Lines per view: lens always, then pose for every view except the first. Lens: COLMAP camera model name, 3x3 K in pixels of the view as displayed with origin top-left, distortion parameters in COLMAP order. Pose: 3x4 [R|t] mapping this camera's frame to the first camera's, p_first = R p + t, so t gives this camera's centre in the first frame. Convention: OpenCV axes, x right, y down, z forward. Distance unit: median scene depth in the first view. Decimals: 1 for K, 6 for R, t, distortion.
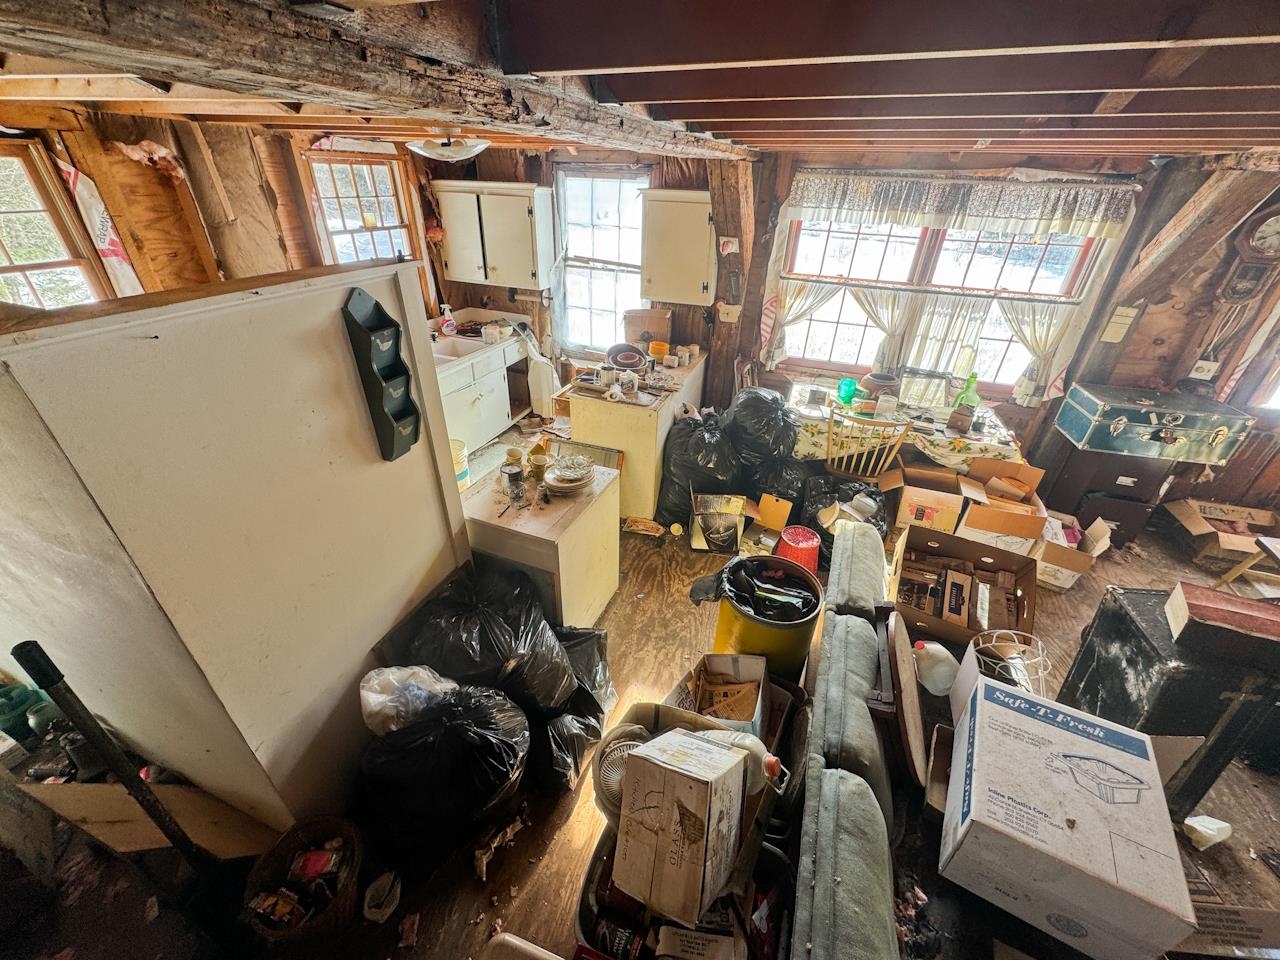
lens RADIAL K [[507.8, 0, 642.4], [0, 507.8, 480.2], [0, 0, 1]] dist [-0.001329, -0.000408]
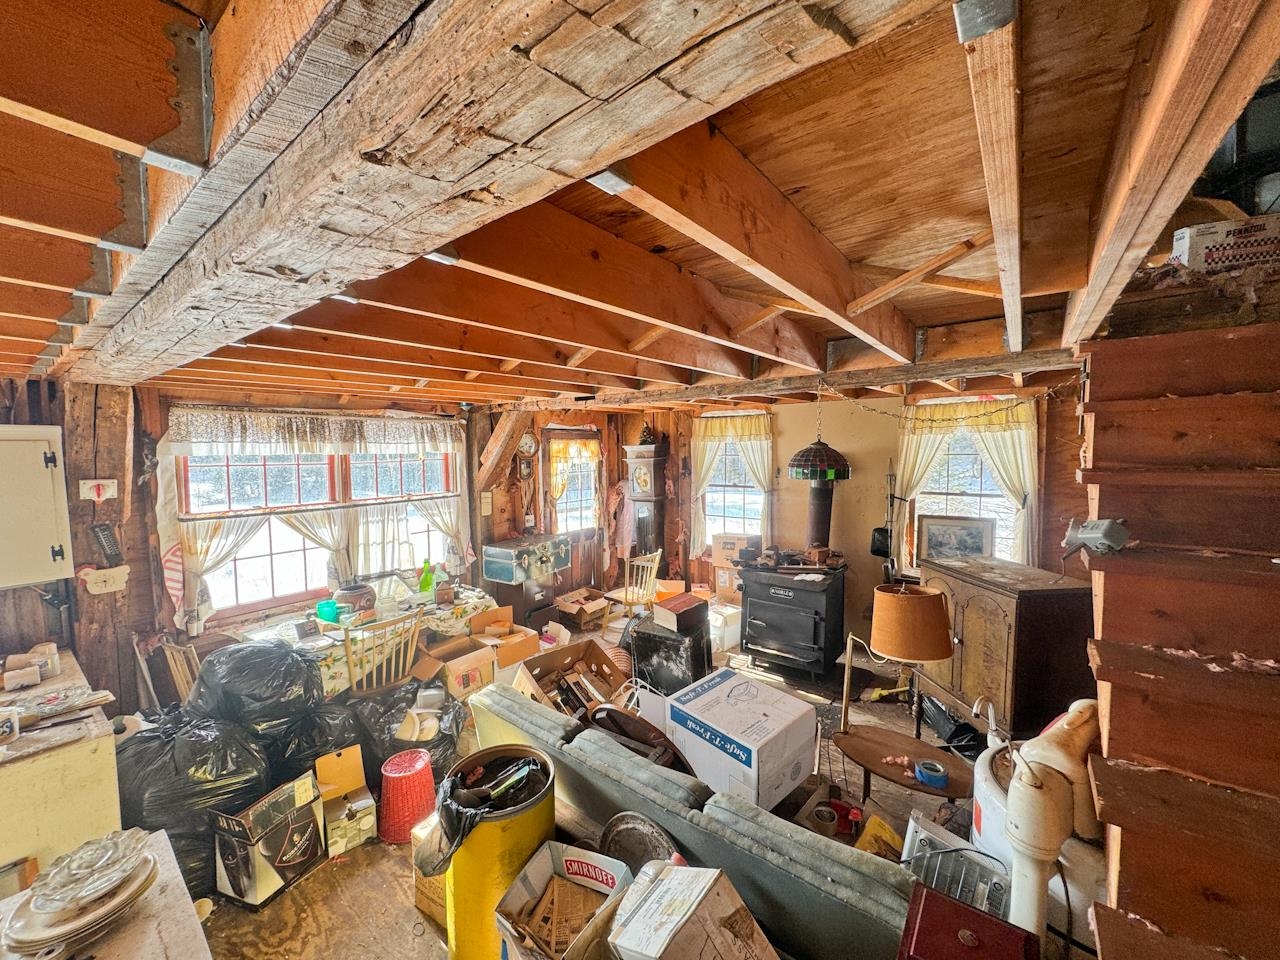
lens RADIAL K [[507.8, 0, 639.0], [0, 507.8, 479.5], [0, 0, 1]] dist [-0.001329, -0.000408]
pose [[0.296007, -0.094451, 0.950505, -0.311499], [0.503996, 0.860748, -0.071423, -0.038036], [-0.811399, 0.500192, 0.302390, 0.158641]]
